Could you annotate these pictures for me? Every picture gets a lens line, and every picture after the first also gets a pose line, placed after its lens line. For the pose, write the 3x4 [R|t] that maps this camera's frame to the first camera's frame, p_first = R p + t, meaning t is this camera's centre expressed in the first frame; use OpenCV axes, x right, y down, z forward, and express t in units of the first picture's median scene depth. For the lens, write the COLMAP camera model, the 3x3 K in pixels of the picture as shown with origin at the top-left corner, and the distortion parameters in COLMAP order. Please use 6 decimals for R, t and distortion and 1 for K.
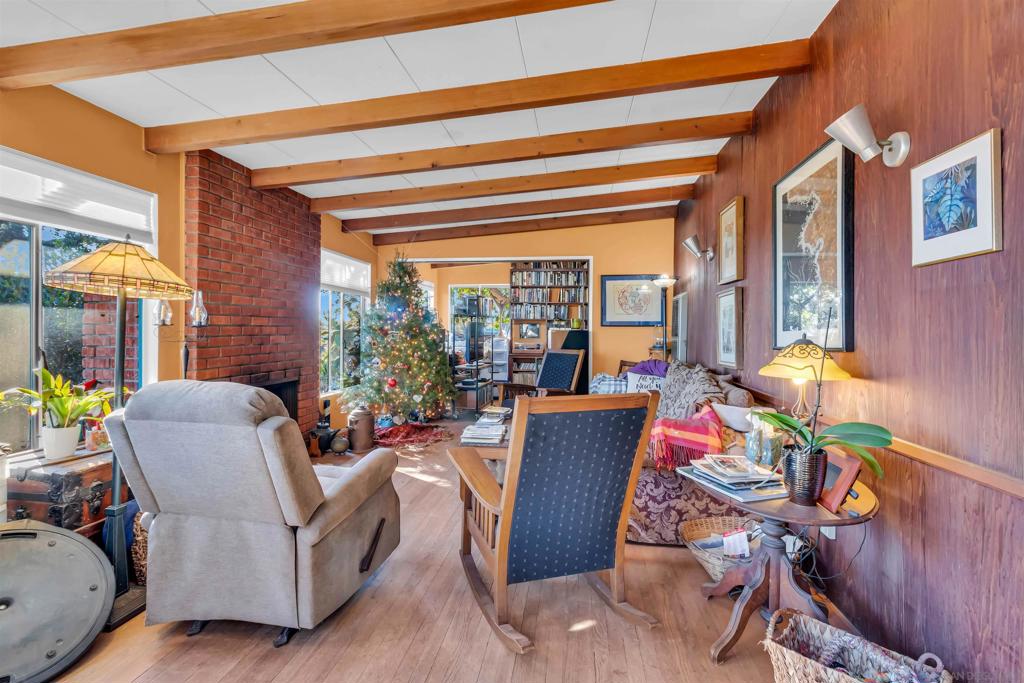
lens RADIAL K [[476.3, 0, 512.5], [0, 476.3, 312.0], [0, 0, 1]] dist [0.000182, 0.000244]
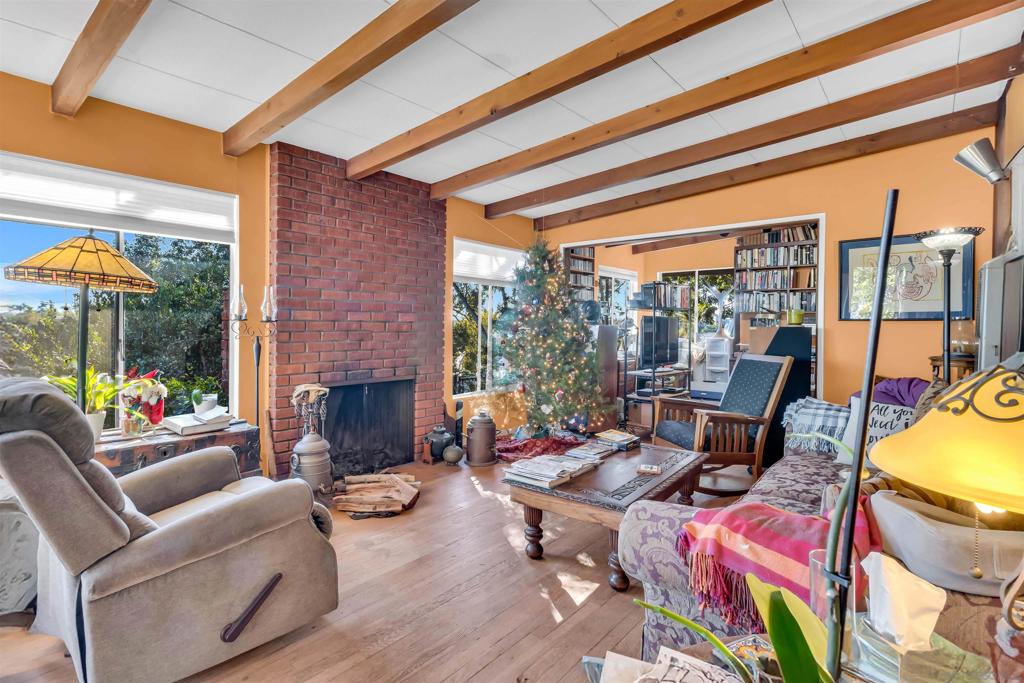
lens RADIAL K [[496.0, 0, 512.1], [0, 496.0, 316.4], [0, 0, 1]] dist [0.001080, 0.000406]
pose [[0.844885, -0.010319, -0.534848, 0.239518], [0.018344, 0.999785, 0.009689, 0.013608], [0.534633, -0.017998, 0.844893, 0.280381]]
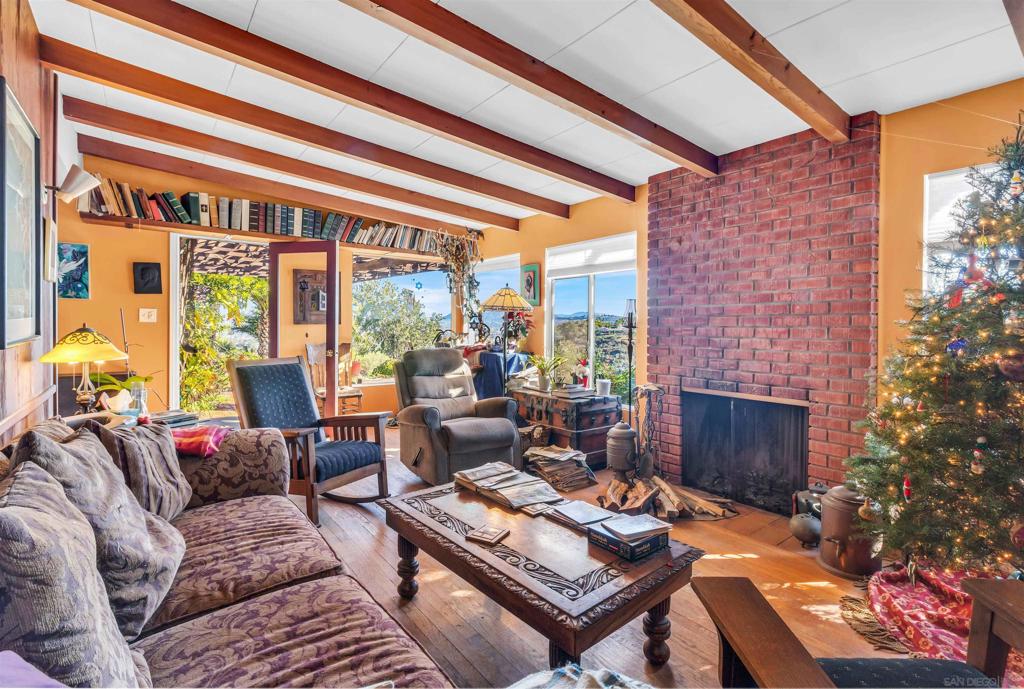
lens RADIAL K [[474.7, 0, 511.3], [0, 474.7, 330.1], [0, 0, 1]] dist [0.000550, 0.000044]
pose [[-0.703825, -0.010338, -0.710298, 0.330503], [0.010850, 0.999621, -0.025300, 0.047795], [0.710290, -0.025514, -0.703446, 1.197108]]
